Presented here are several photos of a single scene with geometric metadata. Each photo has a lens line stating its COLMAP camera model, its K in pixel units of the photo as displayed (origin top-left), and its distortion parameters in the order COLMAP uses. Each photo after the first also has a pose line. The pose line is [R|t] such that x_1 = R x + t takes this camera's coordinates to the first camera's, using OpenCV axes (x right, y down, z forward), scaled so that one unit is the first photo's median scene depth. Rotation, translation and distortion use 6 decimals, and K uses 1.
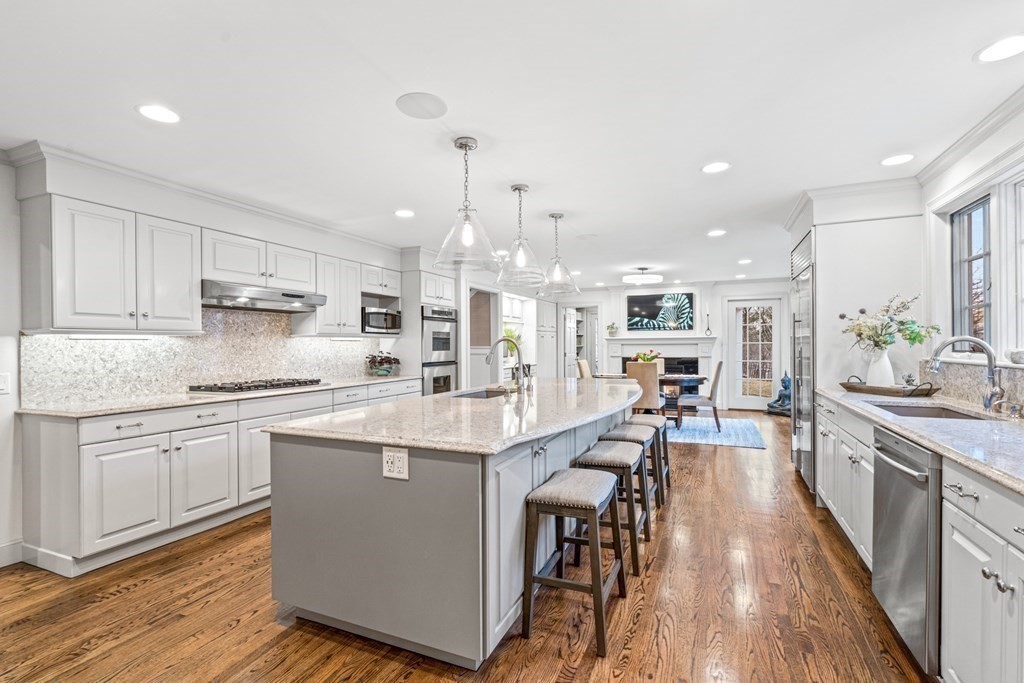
lens RADIAL K [[461.0, 0, 515.3], [0, 461.0, 344.7], [0, 0, 1]] dist [-0.001202, 0.000728]
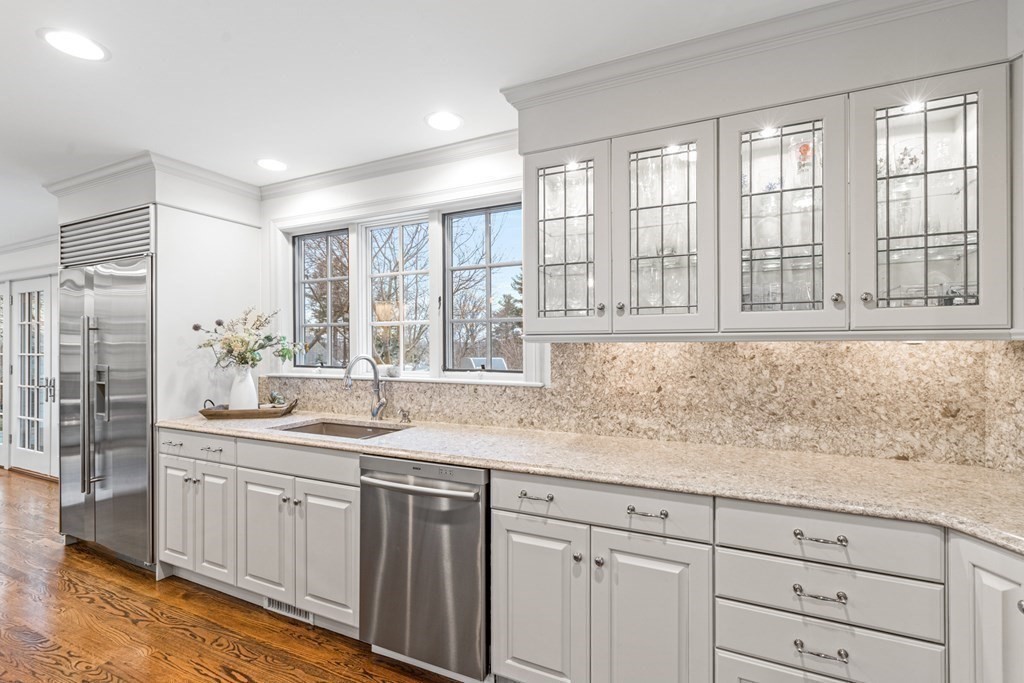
lens RADIAL K [[461.0, 0, 511.2], [0, 461.0, 346.9], [0, 0, 1]] dist [-0.001202, 0.000728]
pose [[0.035855, 0.005383, 0.999342, -0.075185], [0.005150, 0.999971, -0.005571, -0.020146], [-0.999344, 0.005347, 0.035826, 0.426638]]
